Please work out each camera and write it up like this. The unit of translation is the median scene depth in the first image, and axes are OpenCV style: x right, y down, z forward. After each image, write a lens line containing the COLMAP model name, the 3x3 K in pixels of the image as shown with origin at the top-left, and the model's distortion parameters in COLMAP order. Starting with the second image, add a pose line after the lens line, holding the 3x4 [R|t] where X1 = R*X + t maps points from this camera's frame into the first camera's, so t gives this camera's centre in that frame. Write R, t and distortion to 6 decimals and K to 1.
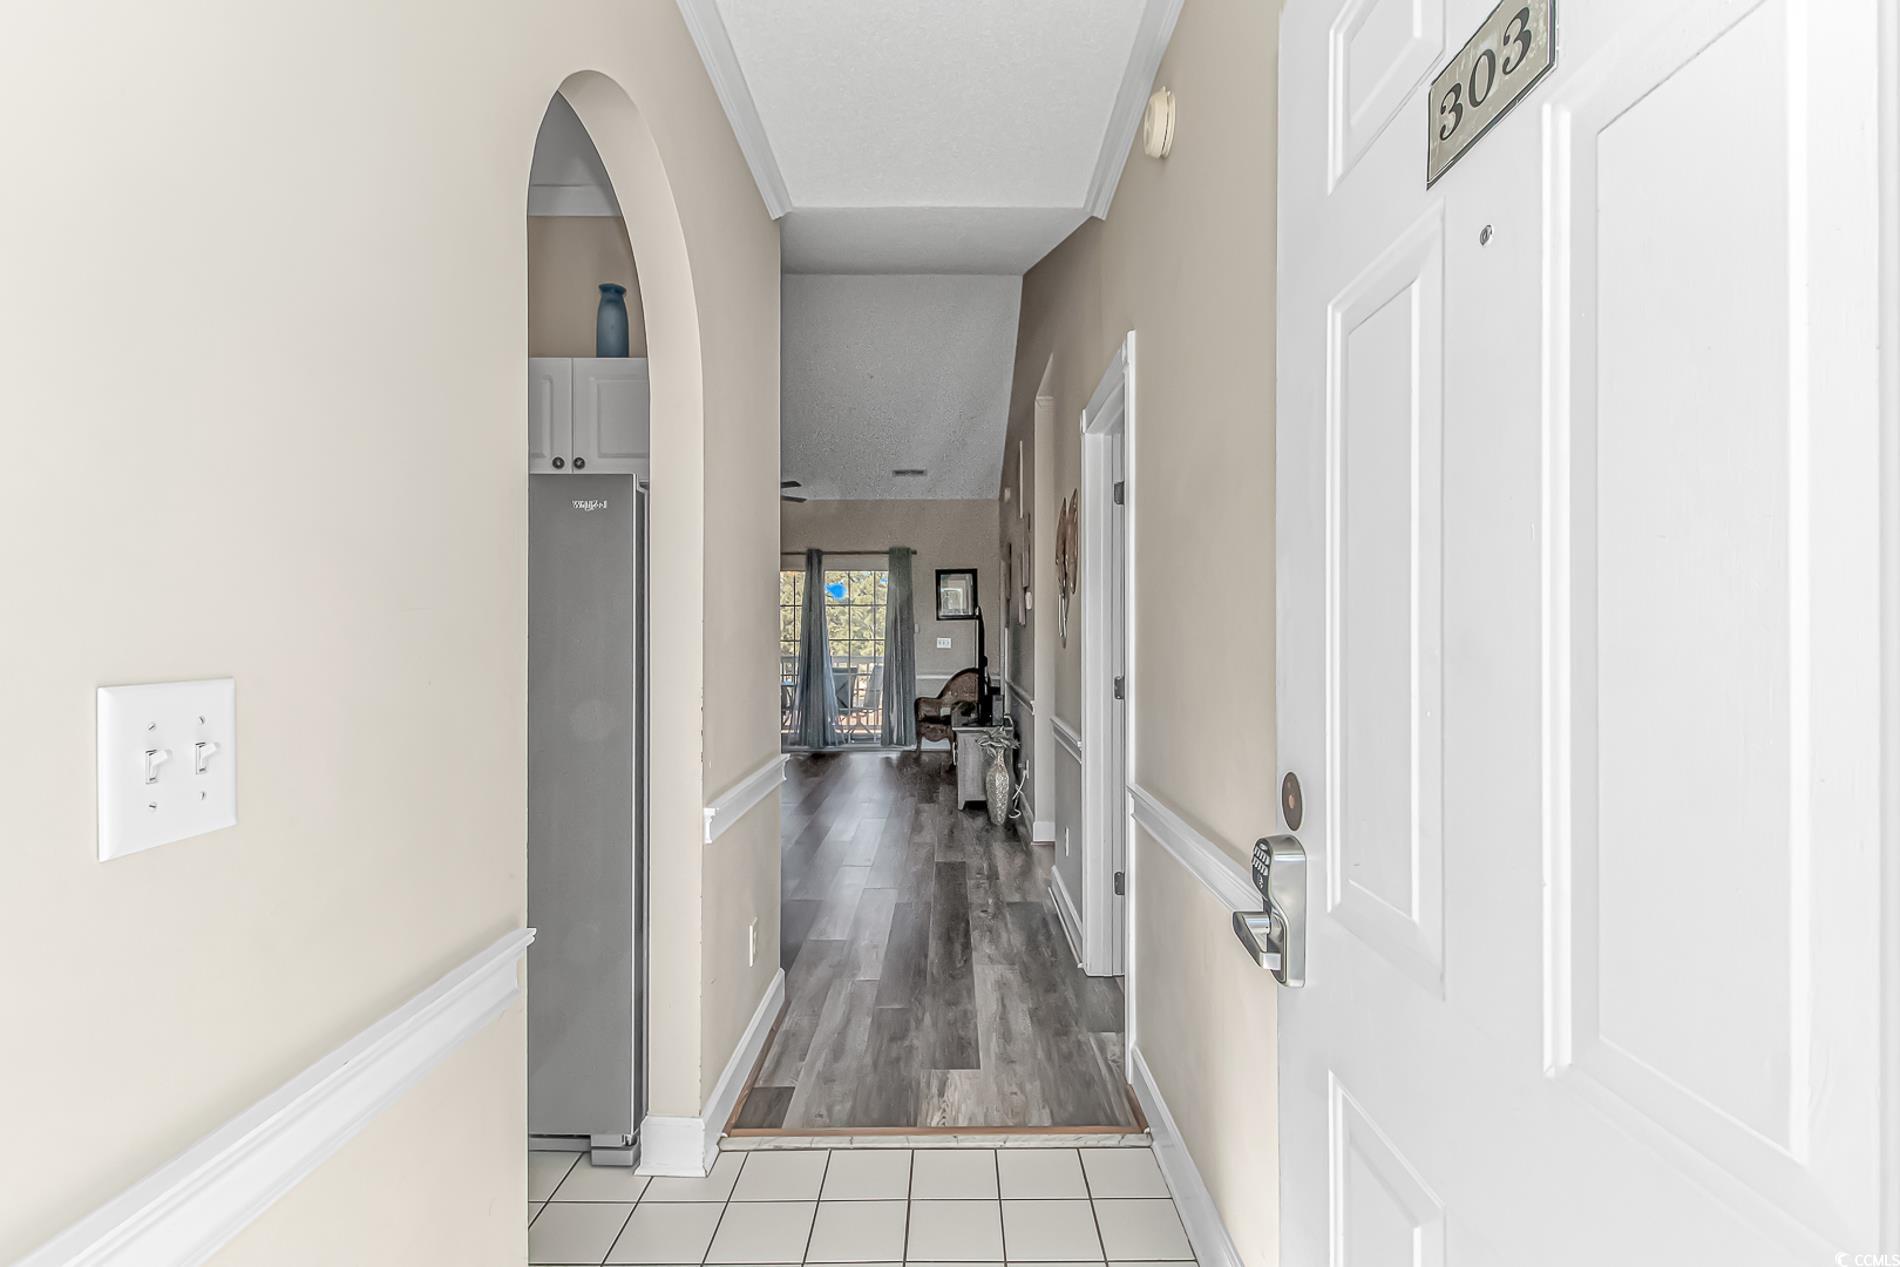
lens RADIAL K [[891.9, 0, 944.6], [0, 891.9, 633.7], [0, 0, 1]] dist [-0.003315, -0.005705]
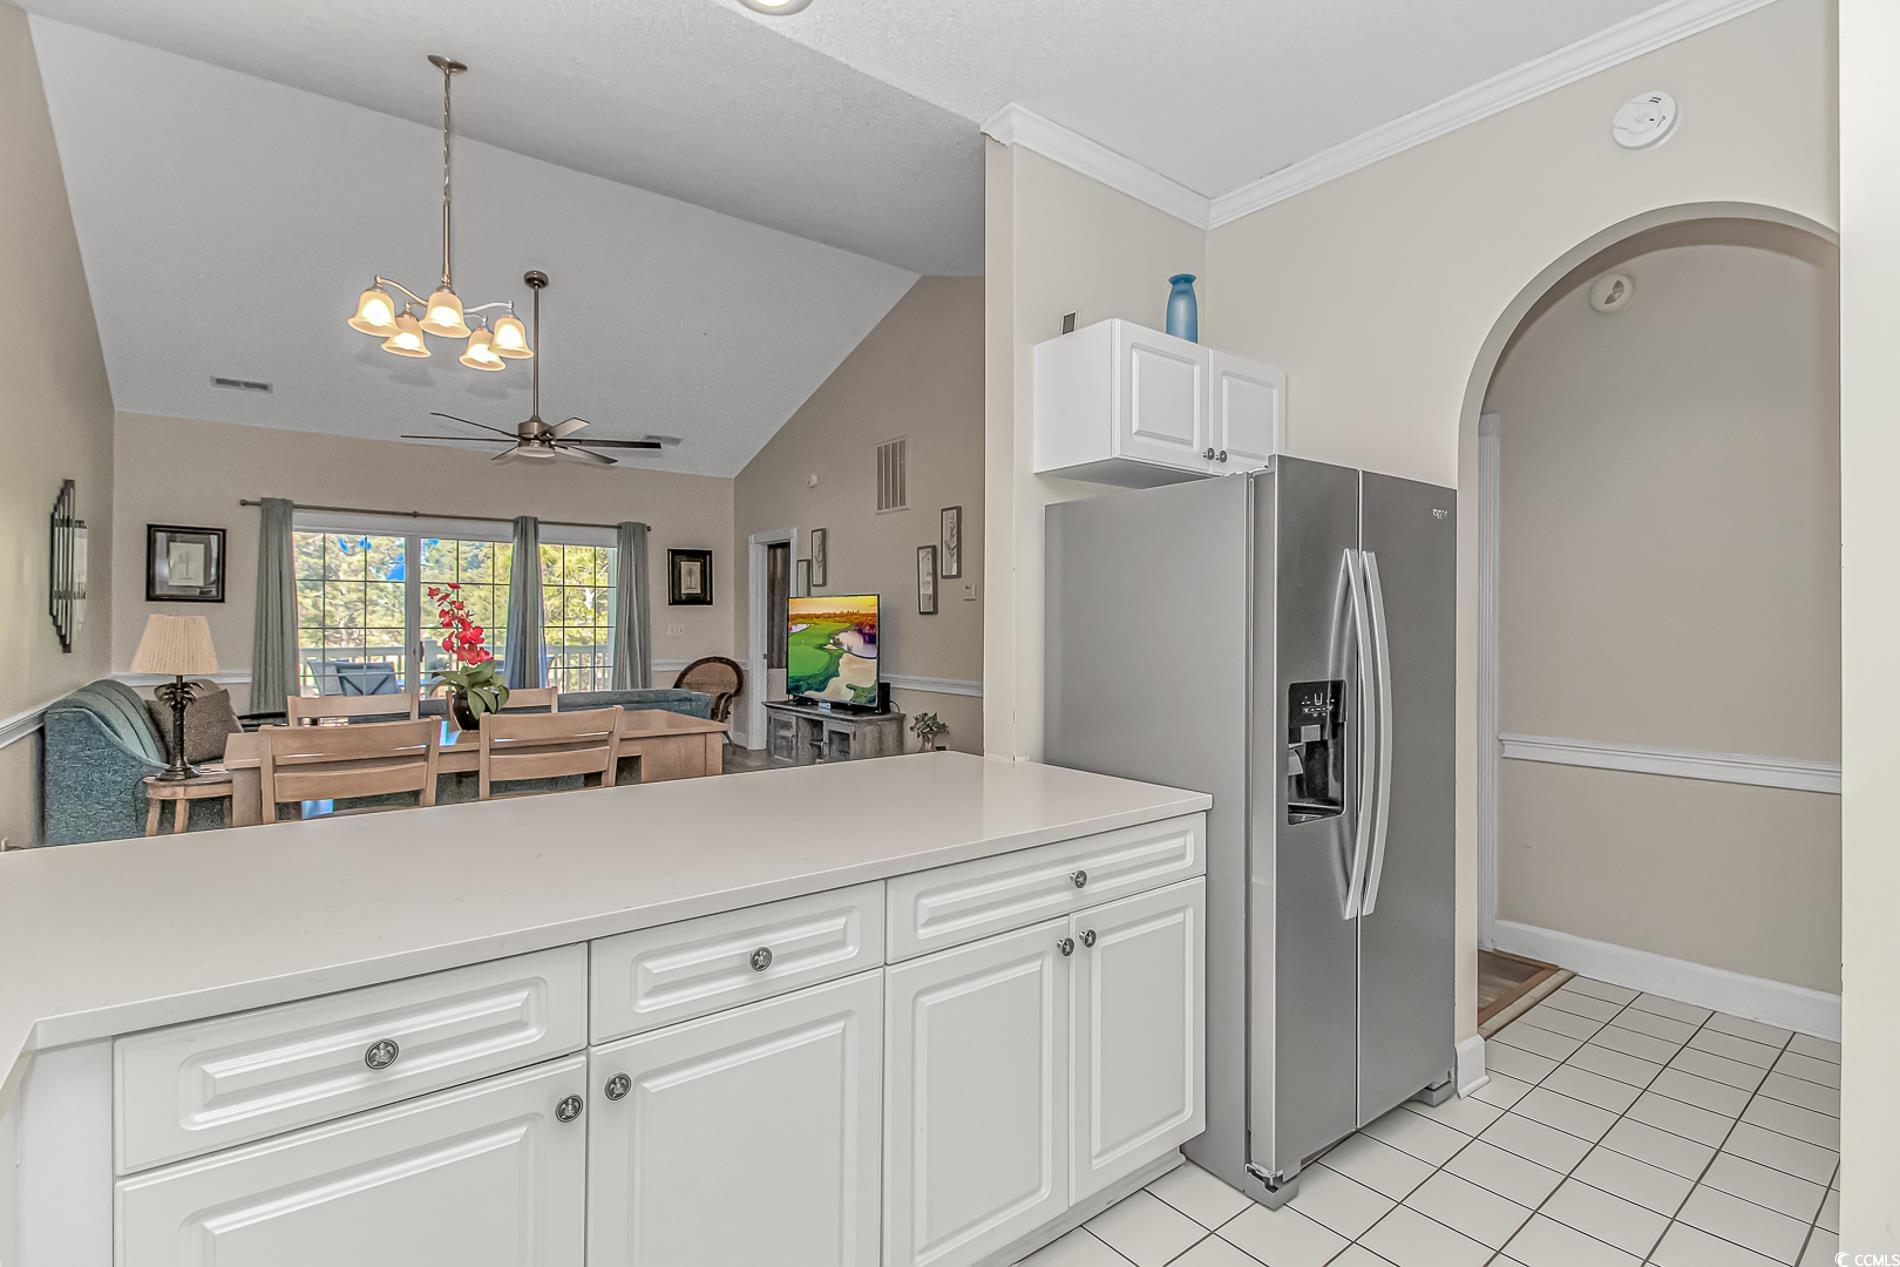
lens RADIAL K [[891.9, 0, 937.0], [0, 891.9, 616.0], [0, 0, 1]] dist [-0.003315, -0.005705]
pose [[0.781276, 0.009661, 0.624111, -0.364885], [-0.000076, 0.999882, -0.015384, 0.009909], [-0.624186, 0.011972, 0.781184, 0.120023]]
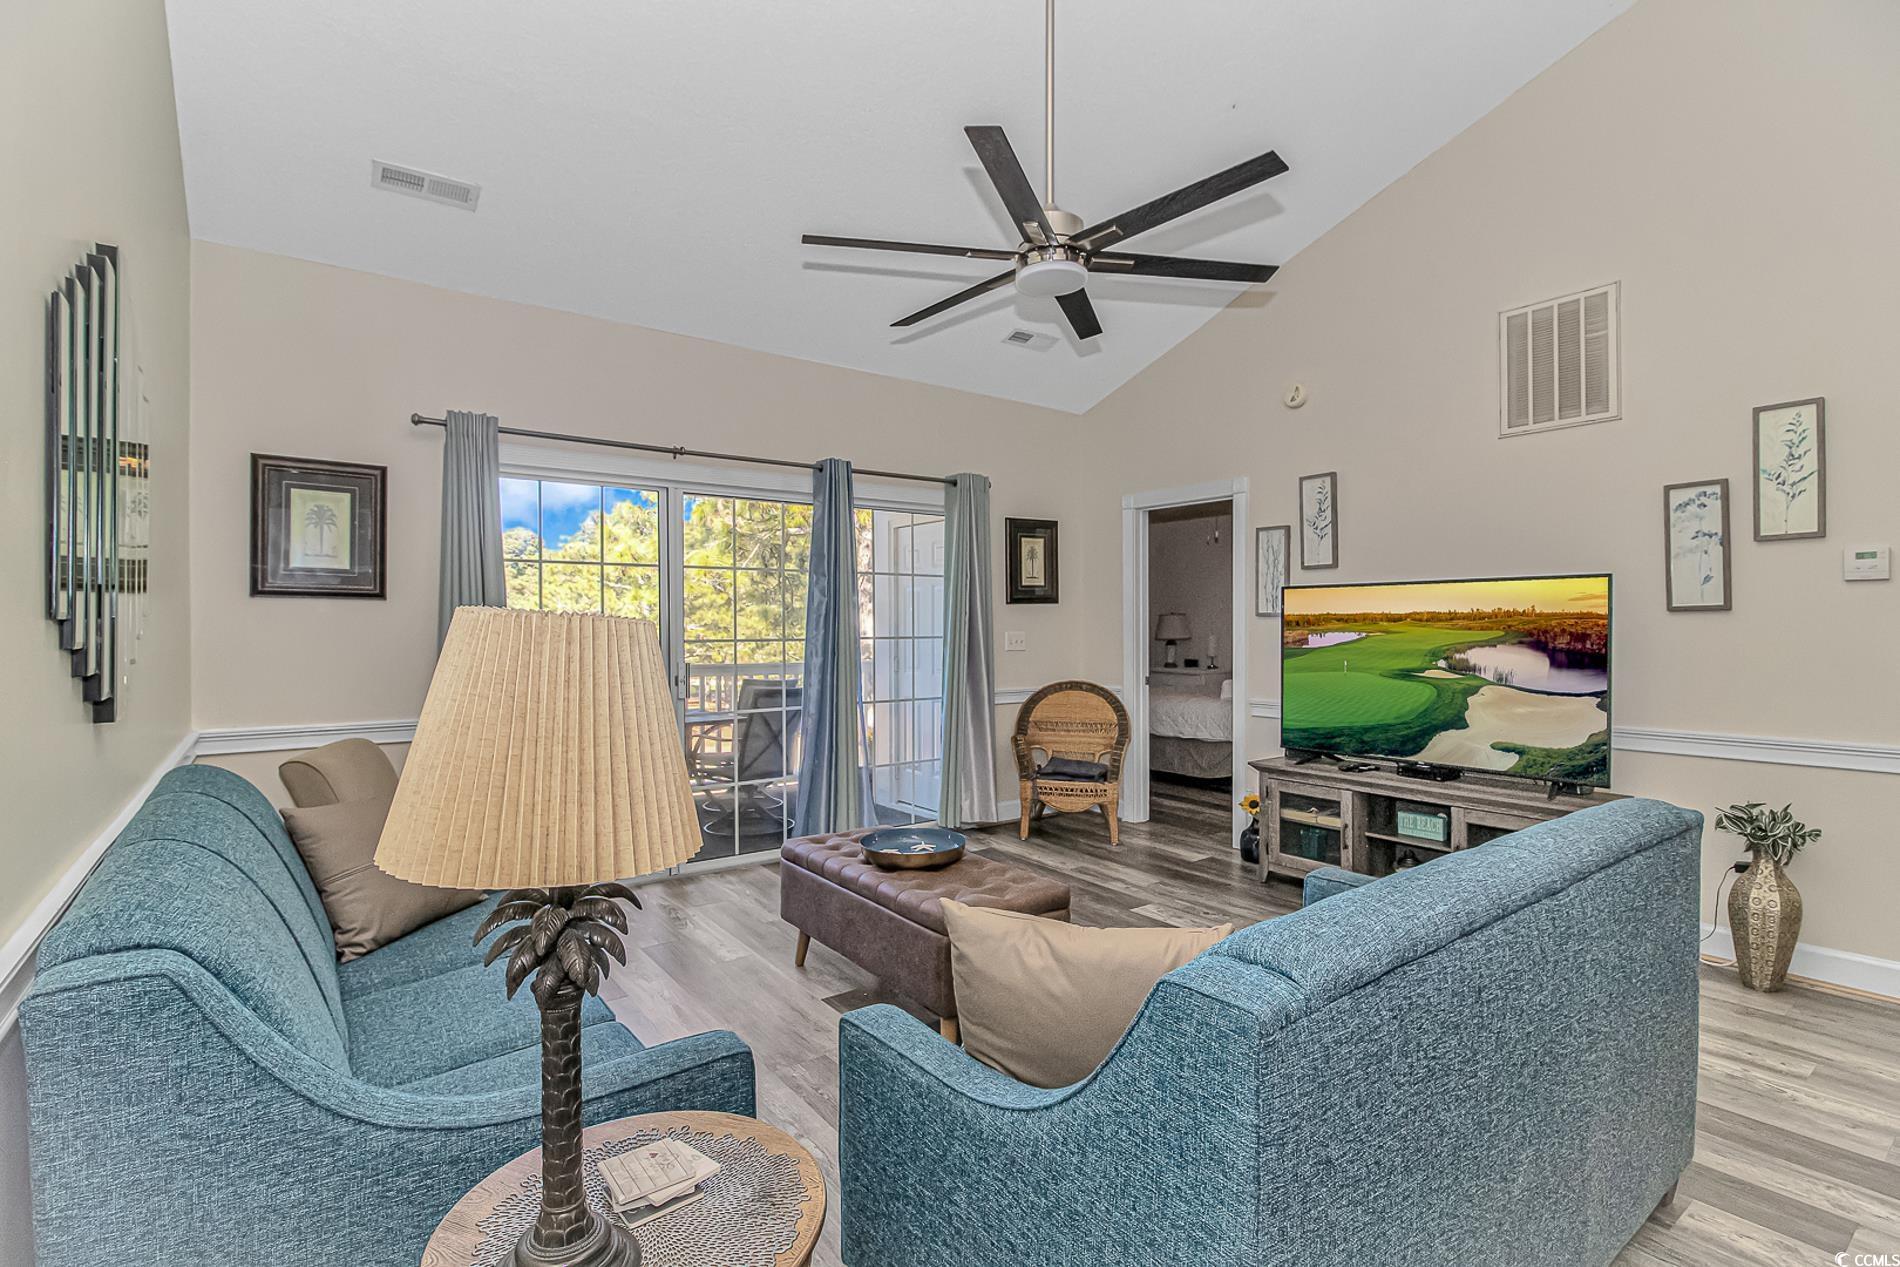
lens RADIAL K [[891.9, 0, 933.2], [0, 891.9, 633.2], [0, 0, 1]] dist [-0.003315, -0.005705]
pose [[0.802144, -0.001895, 0.597128, -0.407929], [0.004690, 0.999984, -0.003128, 0.006067], [-0.597112, 0.005310, 0.802140, 0.559420]]
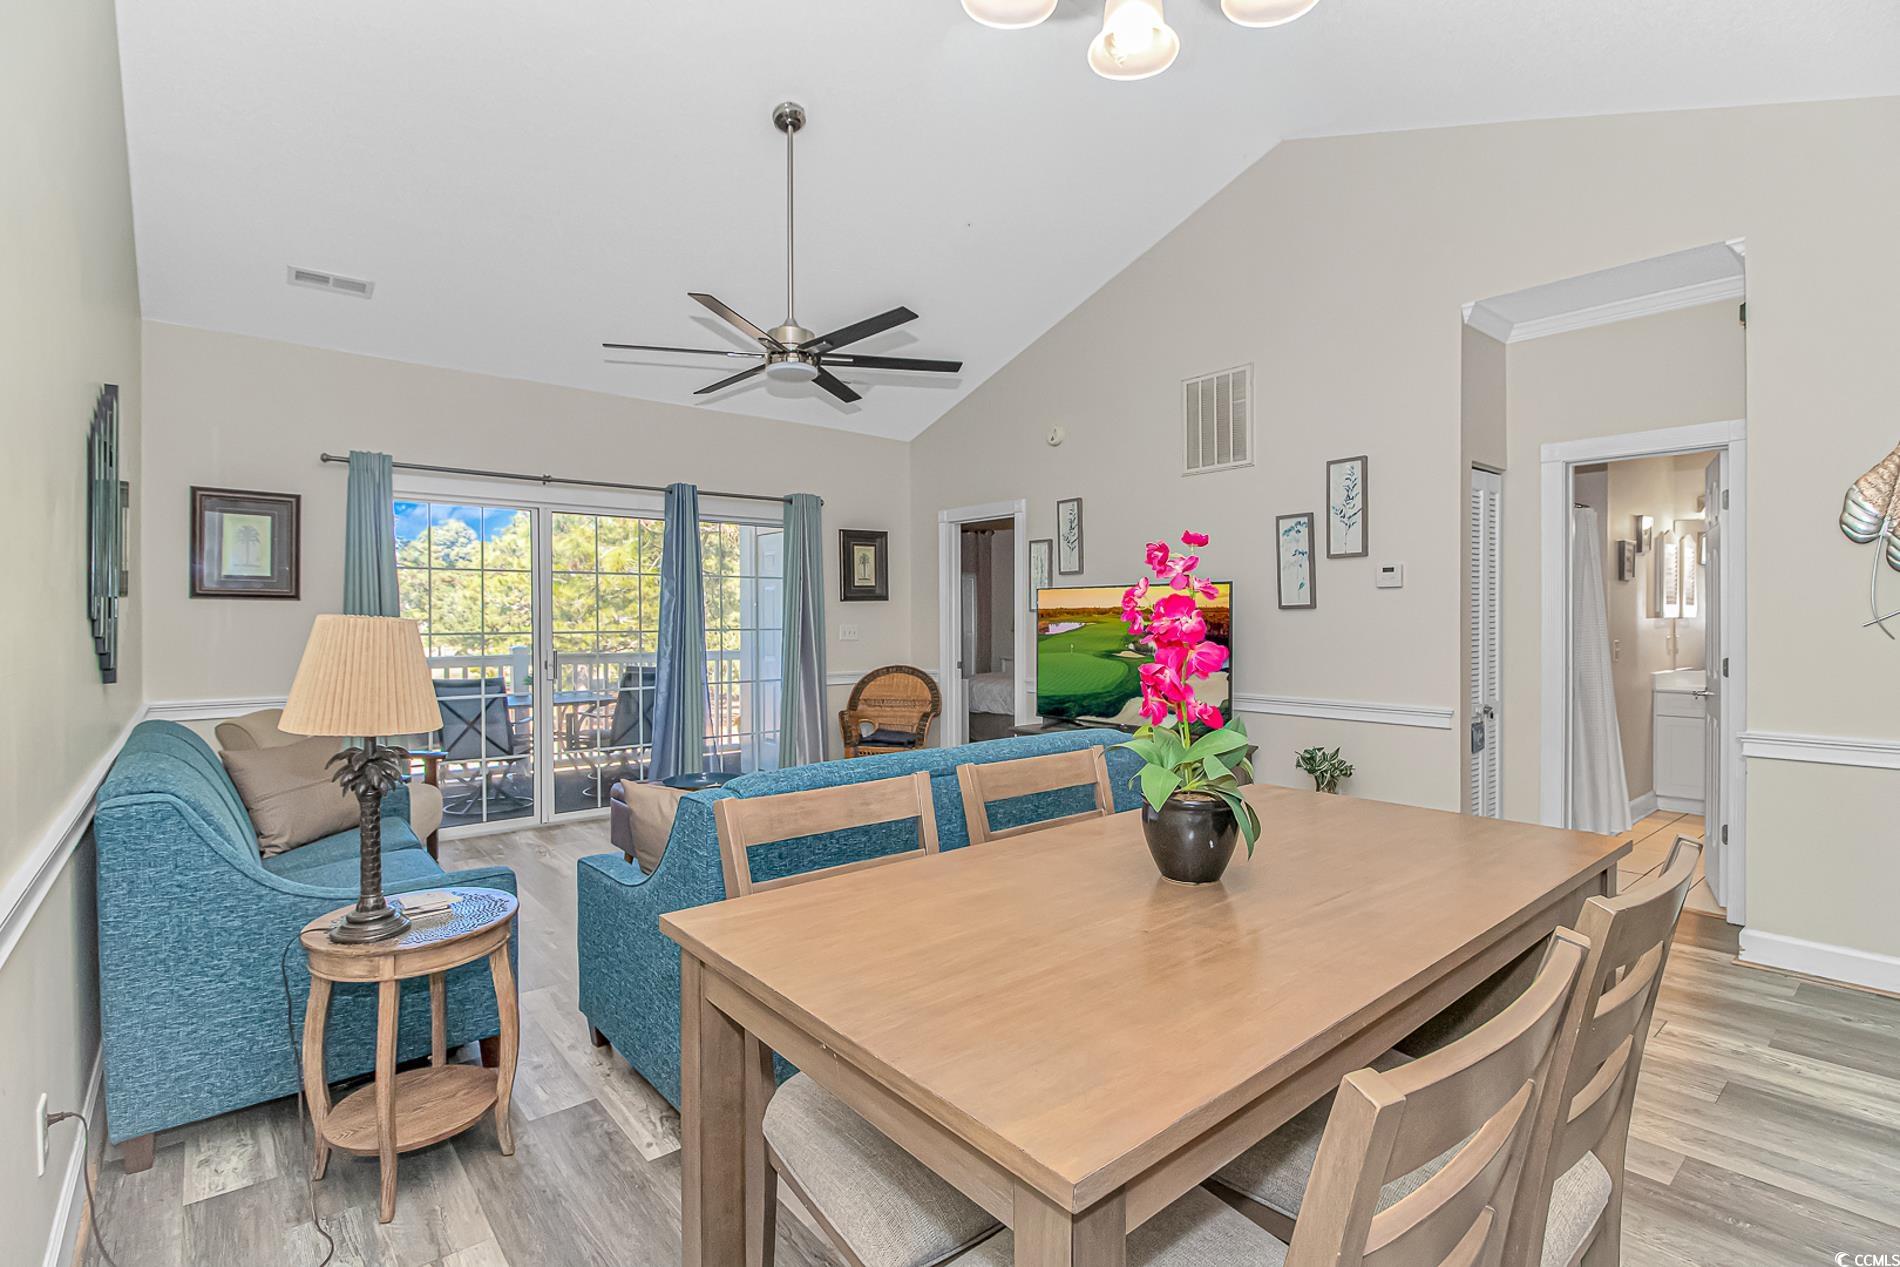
lens RADIAL K [[891.9, 0, 931.7], [0, 891.9, 622.5], [0, 0, 1]] dist [-0.003315, -0.005705]
pose [[0.766516, -0.001315, 0.642224, -0.415613], [0.006487, 0.999963, -0.005695, 0.006559], [-0.642192, 0.008531, 0.766496, 0.411319]]
